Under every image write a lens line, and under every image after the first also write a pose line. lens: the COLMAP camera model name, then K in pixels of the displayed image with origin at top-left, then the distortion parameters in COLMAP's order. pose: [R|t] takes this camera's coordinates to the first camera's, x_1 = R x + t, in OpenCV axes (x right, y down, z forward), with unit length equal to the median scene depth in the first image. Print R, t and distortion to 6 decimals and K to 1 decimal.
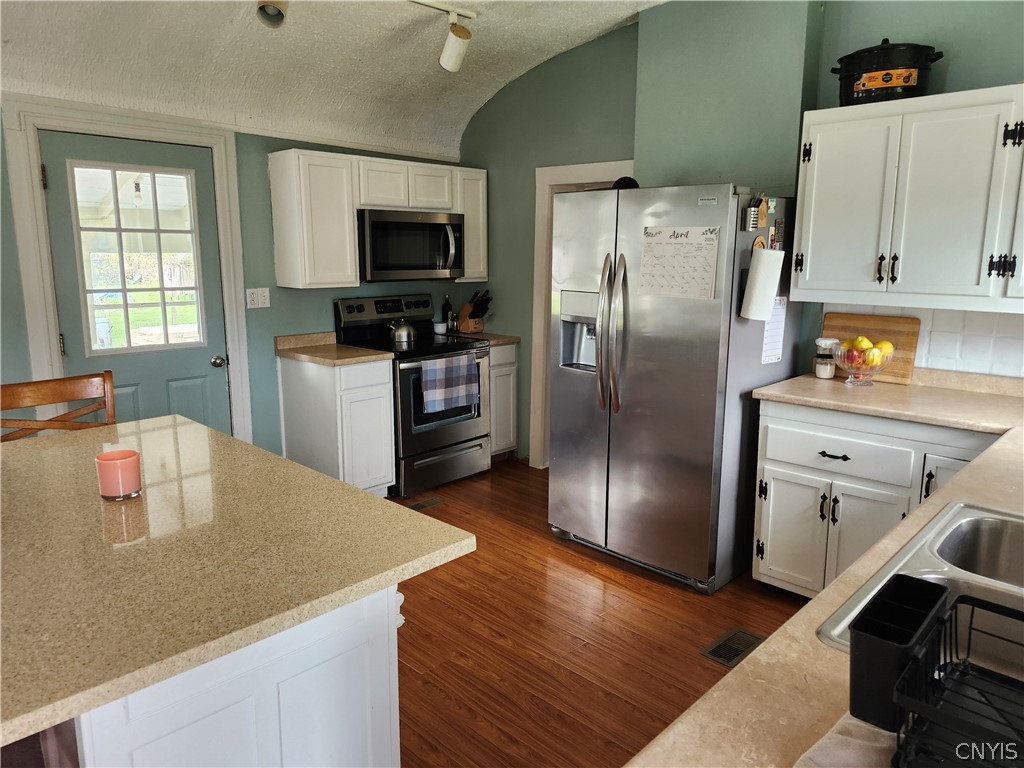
lens RADIAL K [[700.5, 0, 515.8], [0, 700.5, 379.1], [0, 0, 1]] dist [0.009827, -0.002371]
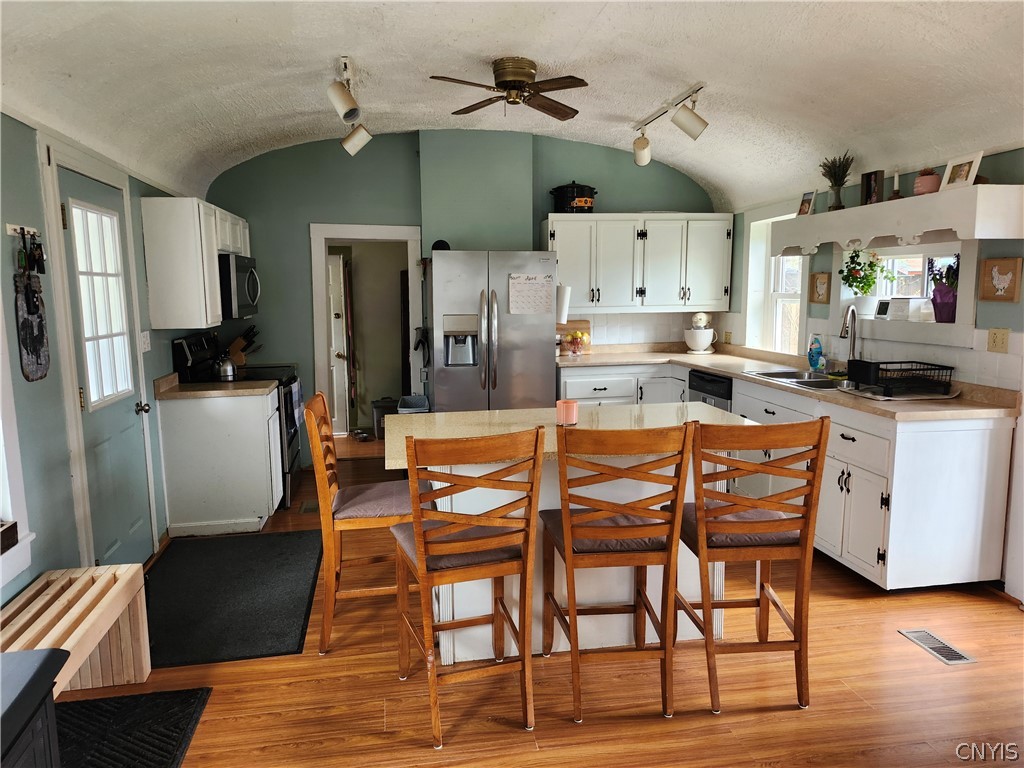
lens RADIAL K [[700.5, 0, 514.0], [0, 700.5, 384.9], [0, 0, 1]] dist [0.009827, -0.002371]
pose [[0.573925, -0.124180, 0.809438, -1.195323], [0.161189, 0.986229, 0.037012, -0.013387], [-0.802887, 0.109231, 0.586038, 0.032304]]
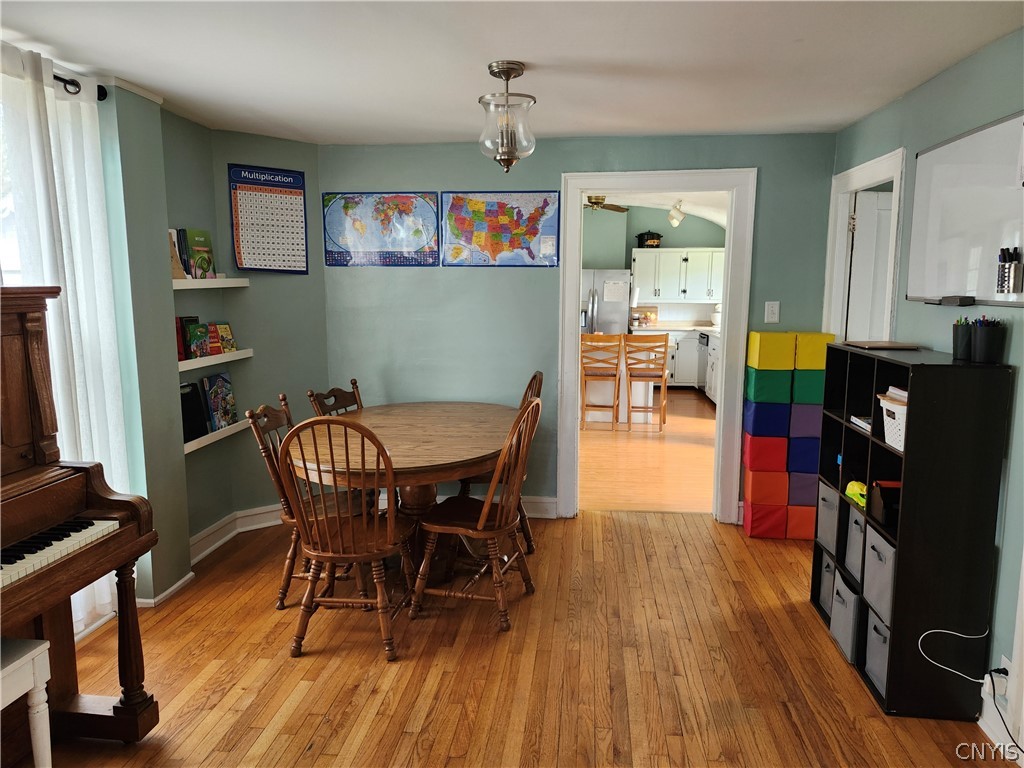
lens RADIAL K [[700.5, 0, 505.6], [0, 700.5, 385.8], [0, 0, 1]] dist [0.009827, -0.002371]
pose [[0.786265, -0.091332, 0.611102, -2.267637], [0.112978, 0.993593, 0.003135, 0.216376], [-0.607473, 0.066576, 0.791546, -1.328610]]
